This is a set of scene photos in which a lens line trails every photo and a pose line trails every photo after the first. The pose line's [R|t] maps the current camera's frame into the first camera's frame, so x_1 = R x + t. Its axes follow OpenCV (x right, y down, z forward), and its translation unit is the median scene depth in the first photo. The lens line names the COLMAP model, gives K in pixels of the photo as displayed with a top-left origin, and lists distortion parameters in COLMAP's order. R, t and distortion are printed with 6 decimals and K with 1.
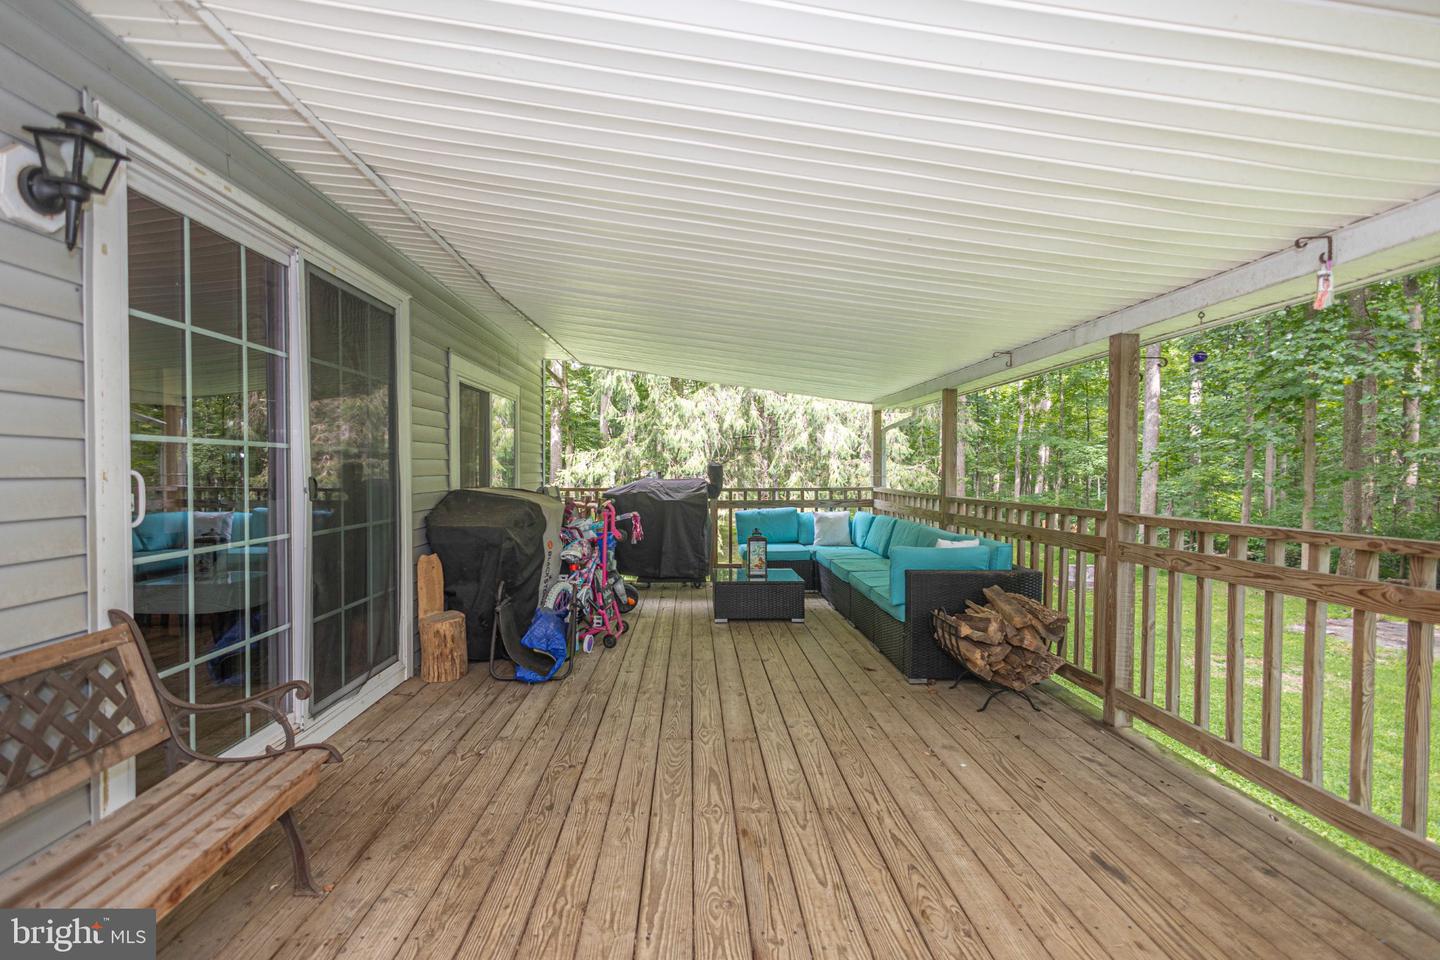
lens RADIAL K [[667.2, 0, 720.0], [0, 667.2, 480.0], [0, 0, 1]] dist [0.003260, -0.007197]
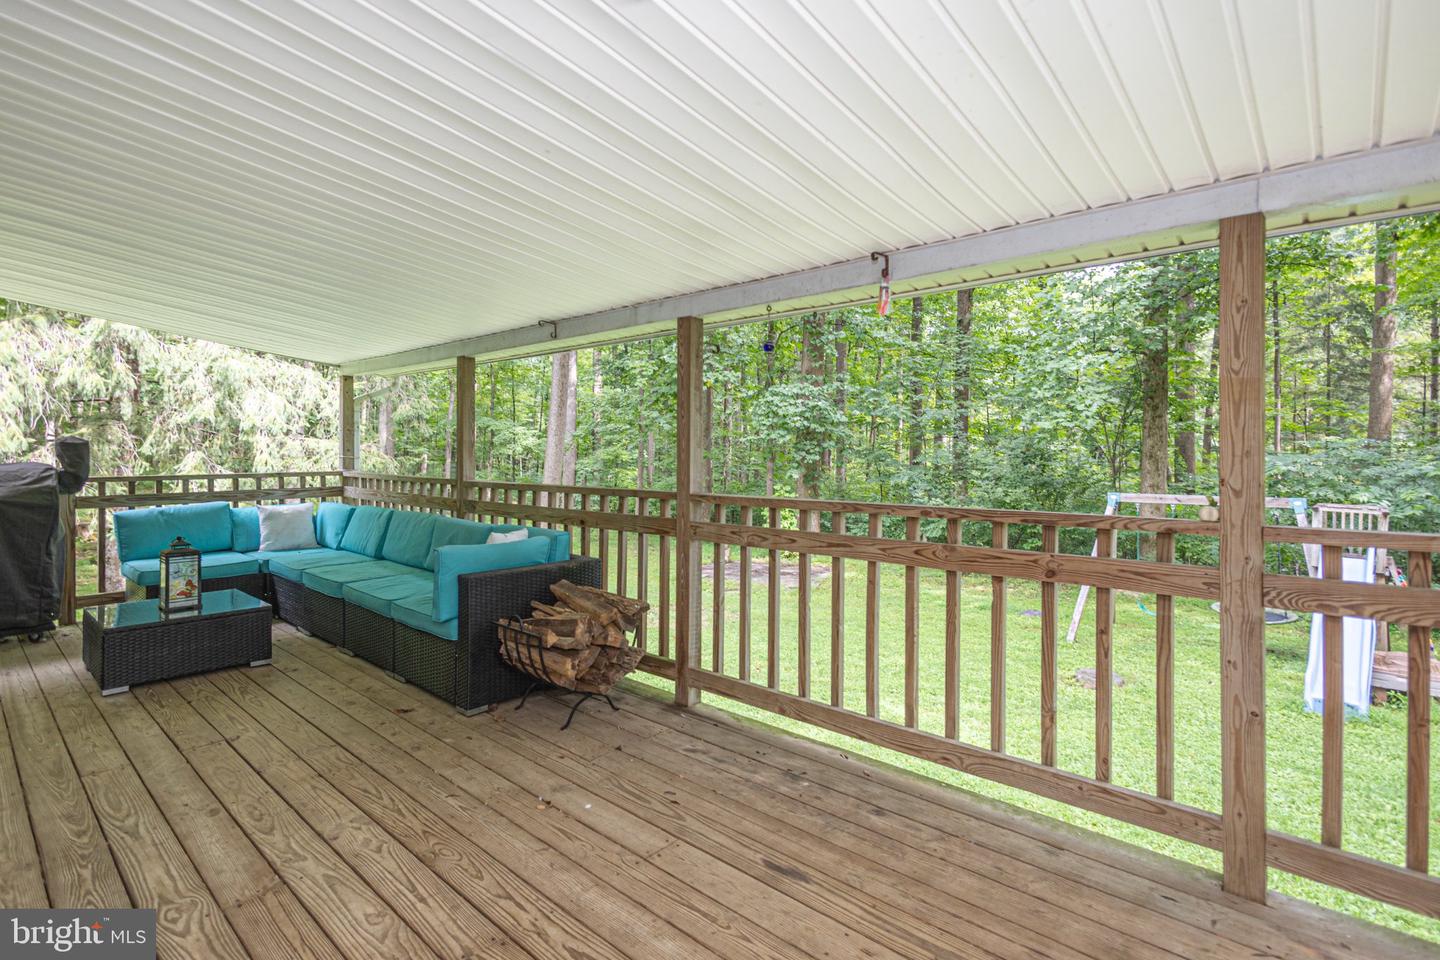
lens RADIAL K [[680.0, 0, 719.2], [0, 680.0, 454.3], [0, 0, 1]] dist [0.002353, -0.000574]
pose [[0.690504, -0.001671, 0.723326, -0.092270], [0.007764, 0.999957, -0.005101, -0.003339], [-0.723287, 0.009138, 0.690487, 0.201692]]
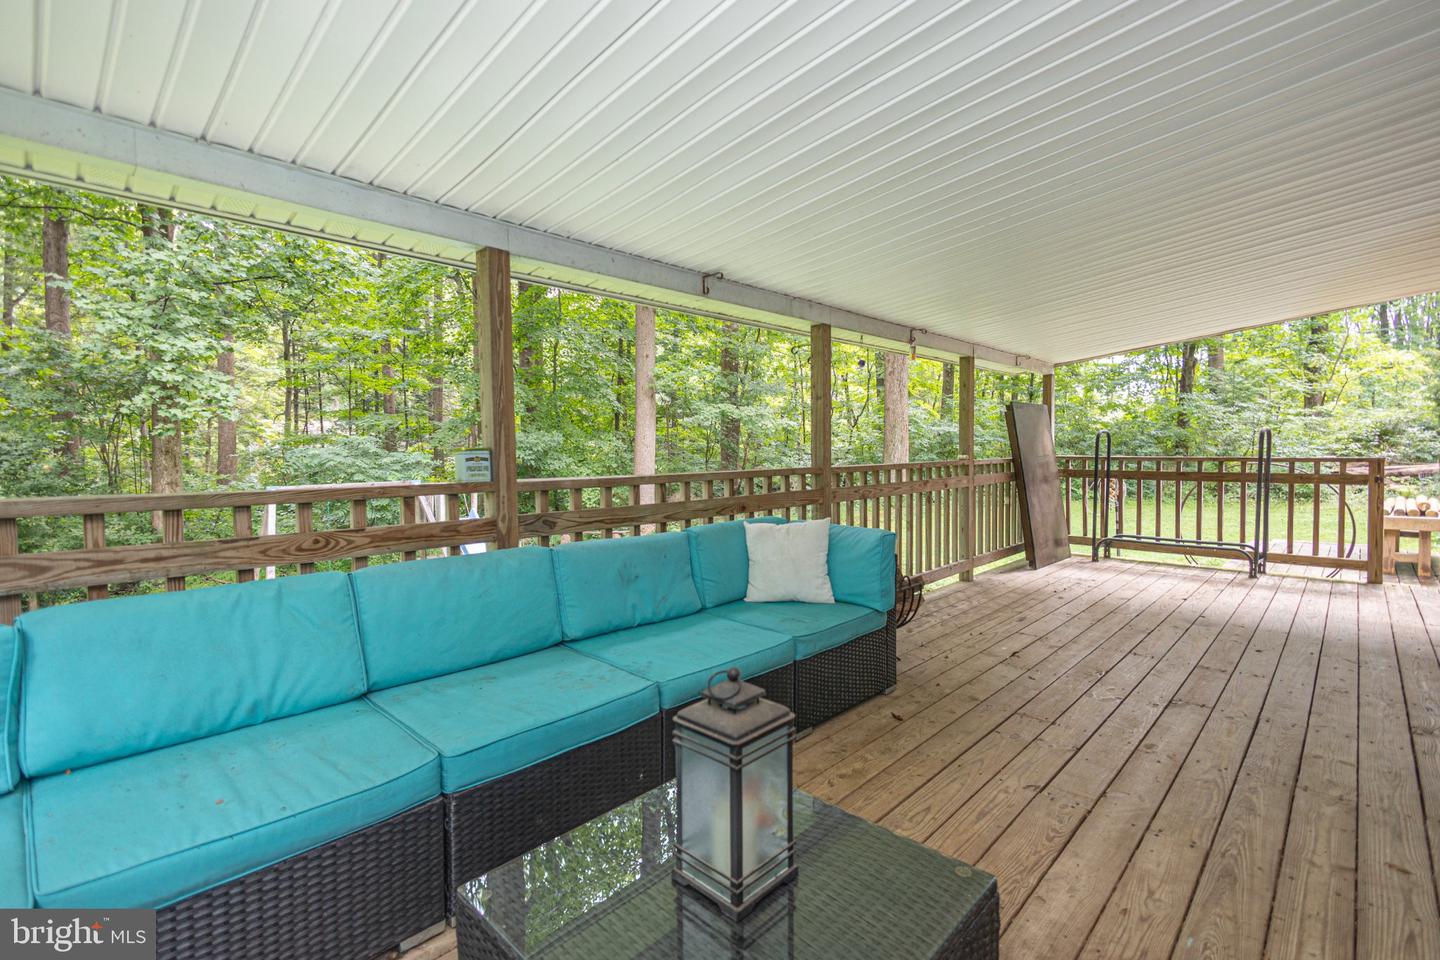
lens RADIAL K [[665.8, 0, 684.0], [0, 665.8, 473.9], [0, 0, 1]] dist [0.001911, 0.000395]
pose [[-0.672919, -0.025607, 0.739272, -0.137643], [0.012455, 0.998867, 0.045936, -0.004909], [-0.739611, 0.040119, -0.671838, 1.656456]]
